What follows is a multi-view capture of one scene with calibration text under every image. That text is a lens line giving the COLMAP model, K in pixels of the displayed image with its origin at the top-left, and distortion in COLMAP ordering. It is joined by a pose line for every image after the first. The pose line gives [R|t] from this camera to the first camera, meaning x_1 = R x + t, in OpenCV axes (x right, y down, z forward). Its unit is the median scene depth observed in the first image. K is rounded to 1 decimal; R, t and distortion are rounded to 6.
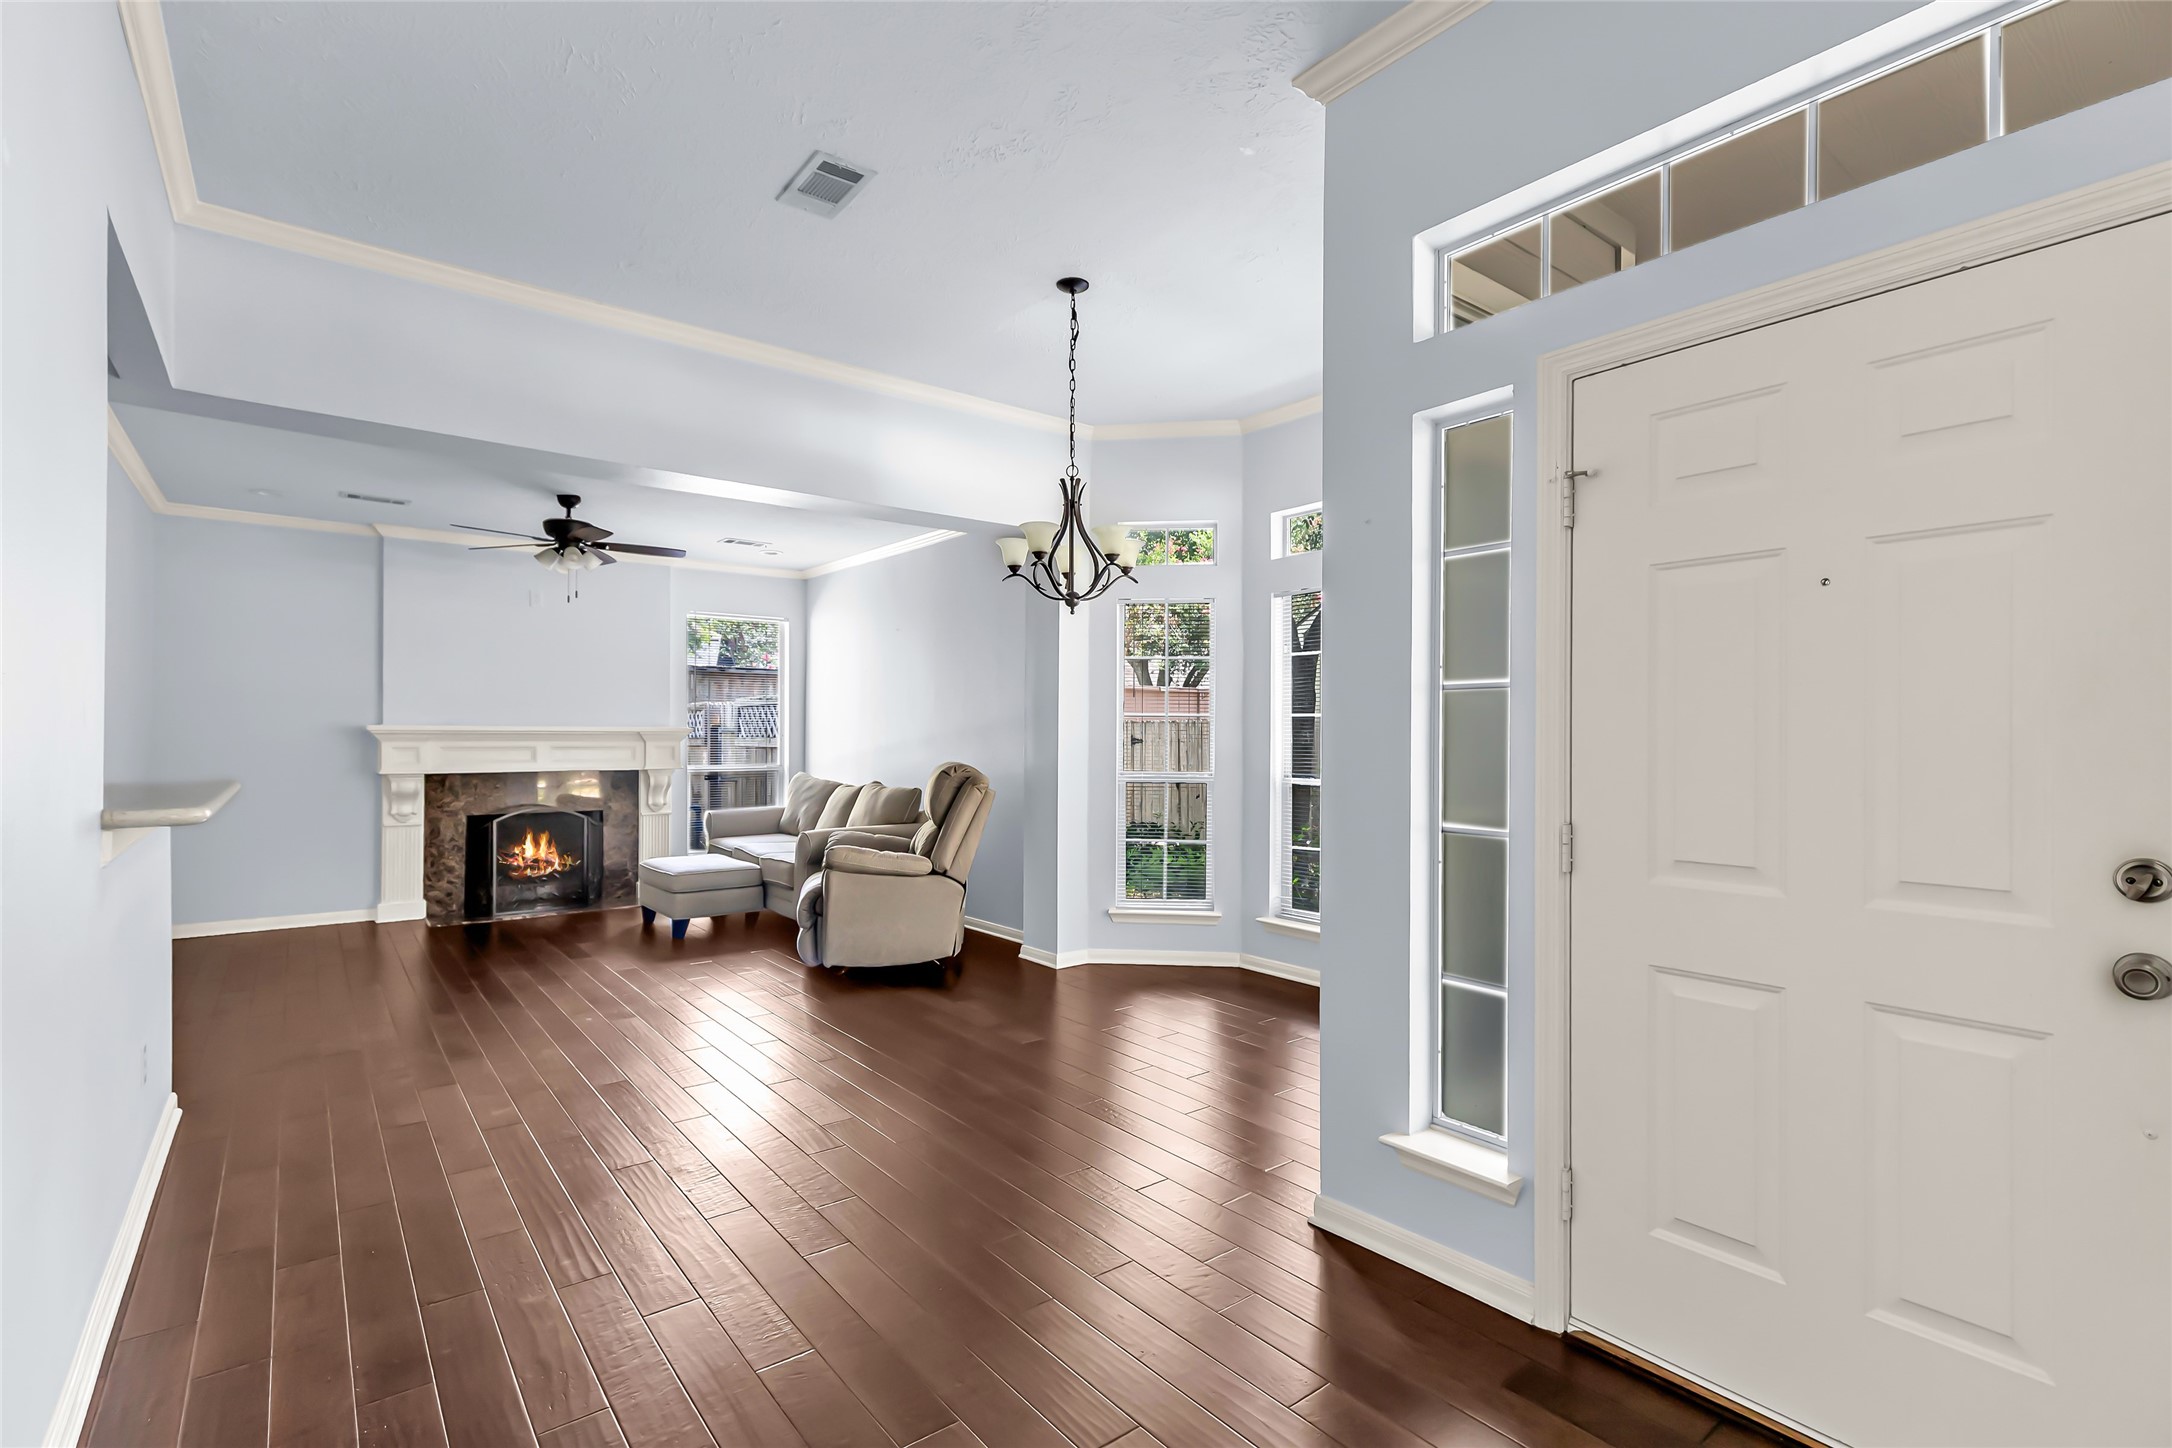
lens RADIAL K [[1007.0, 0, 1101.6], [0, 1007.0, 733.2], [0, 0, 1]] dist [0.000625, -0.000125]
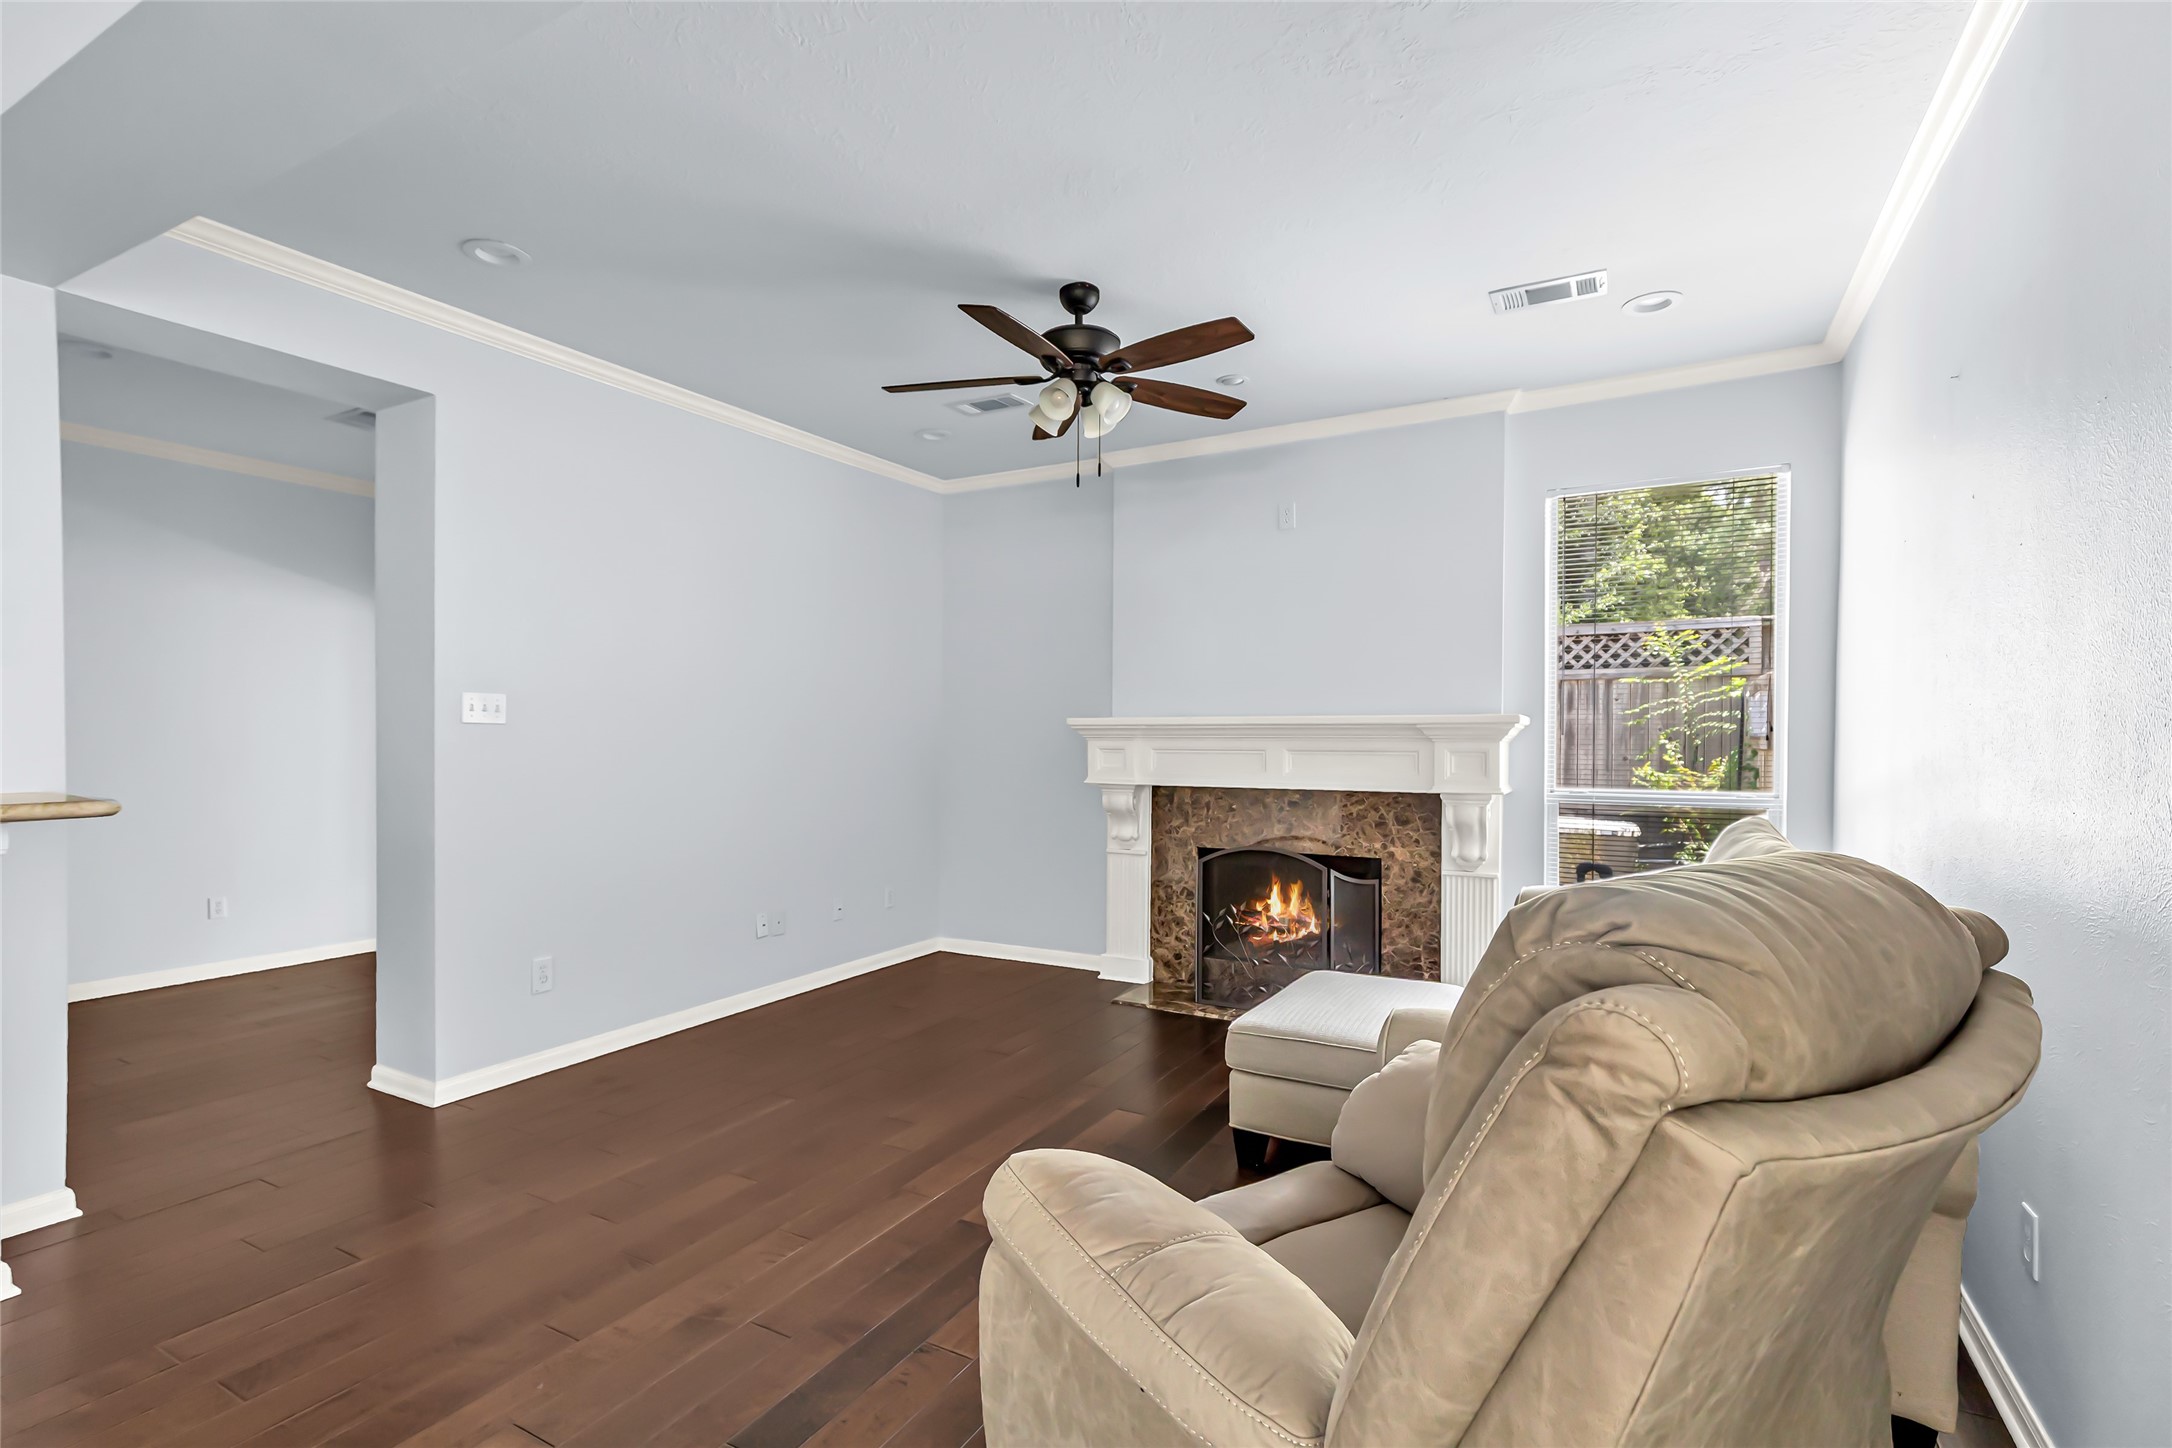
lens RADIAL K [[1007.0, 0, 1072.7], [0, 1007.0, 751.5], [0, 0, 1]] dist [0.000625, -0.000125]
pose [[0.364300, 0.013436, -0.931185, -0.017365], [0.001497, 0.999886, 0.015013, 0.005251], [0.931280, -0.006863, 0.364238, 0.676618]]
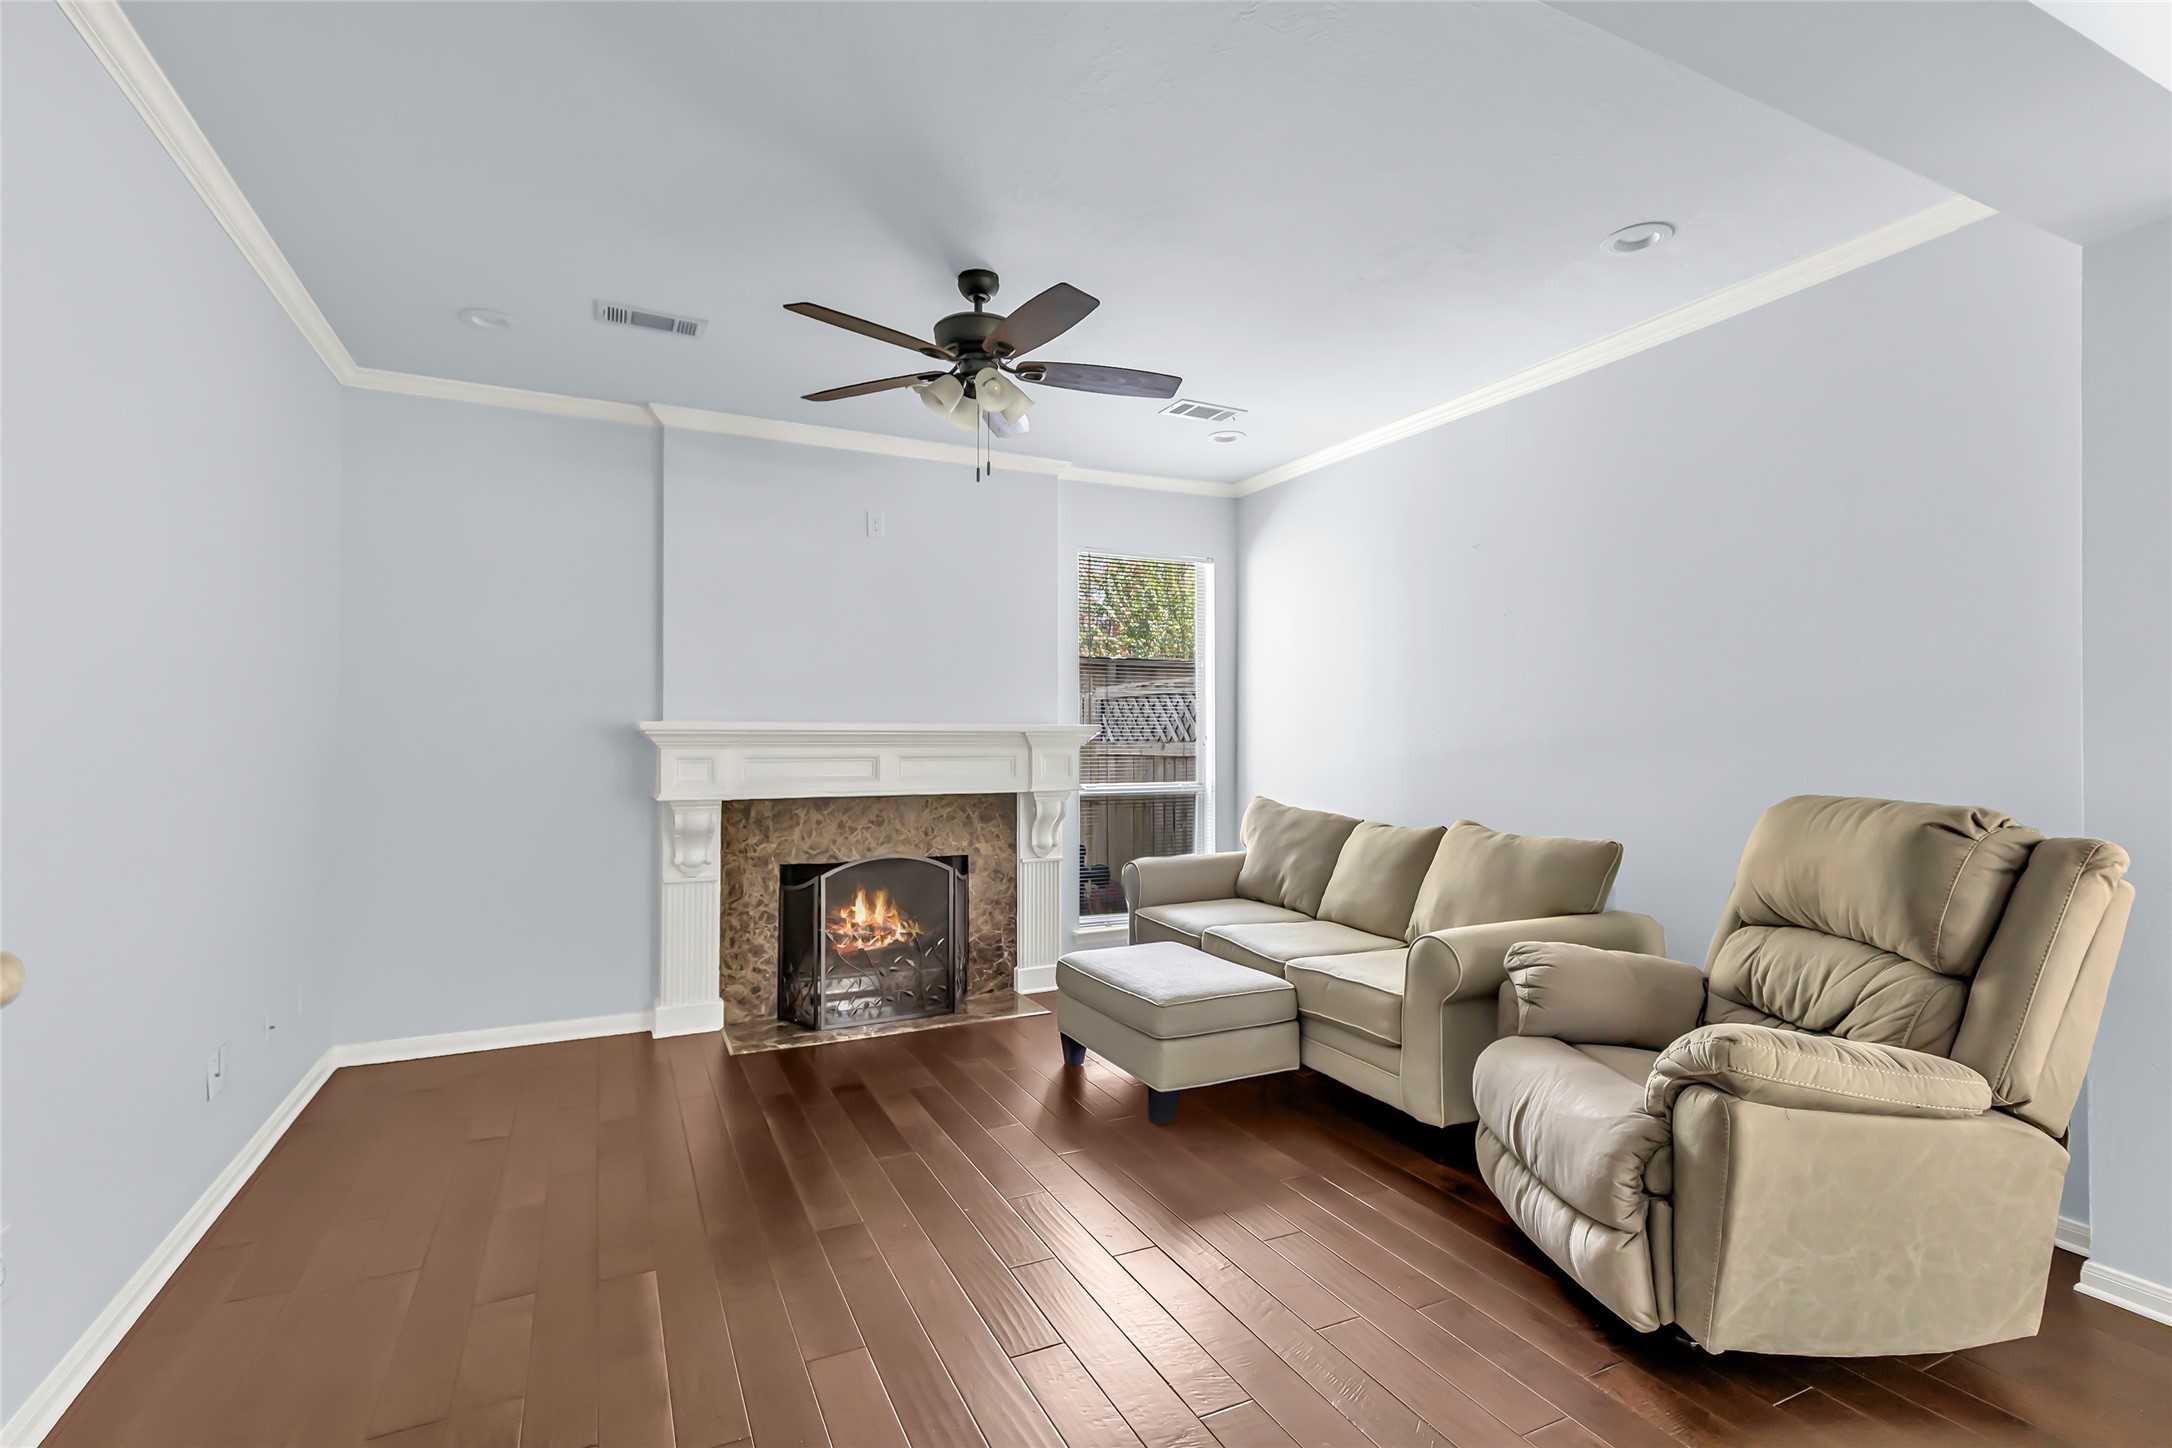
lens RADIAL K [[1007.0, 0, 1095.1], [0, 1007.0, 734.1], [0, 0, 1]] dist [0.000625, -0.000125]
pose [[0.976885, -0.003434, -0.213737, -0.304955], [0.002599, 0.999988, -0.004187, 0.002708], [0.213749, 0.003535, 0.976882, 0.428774]]
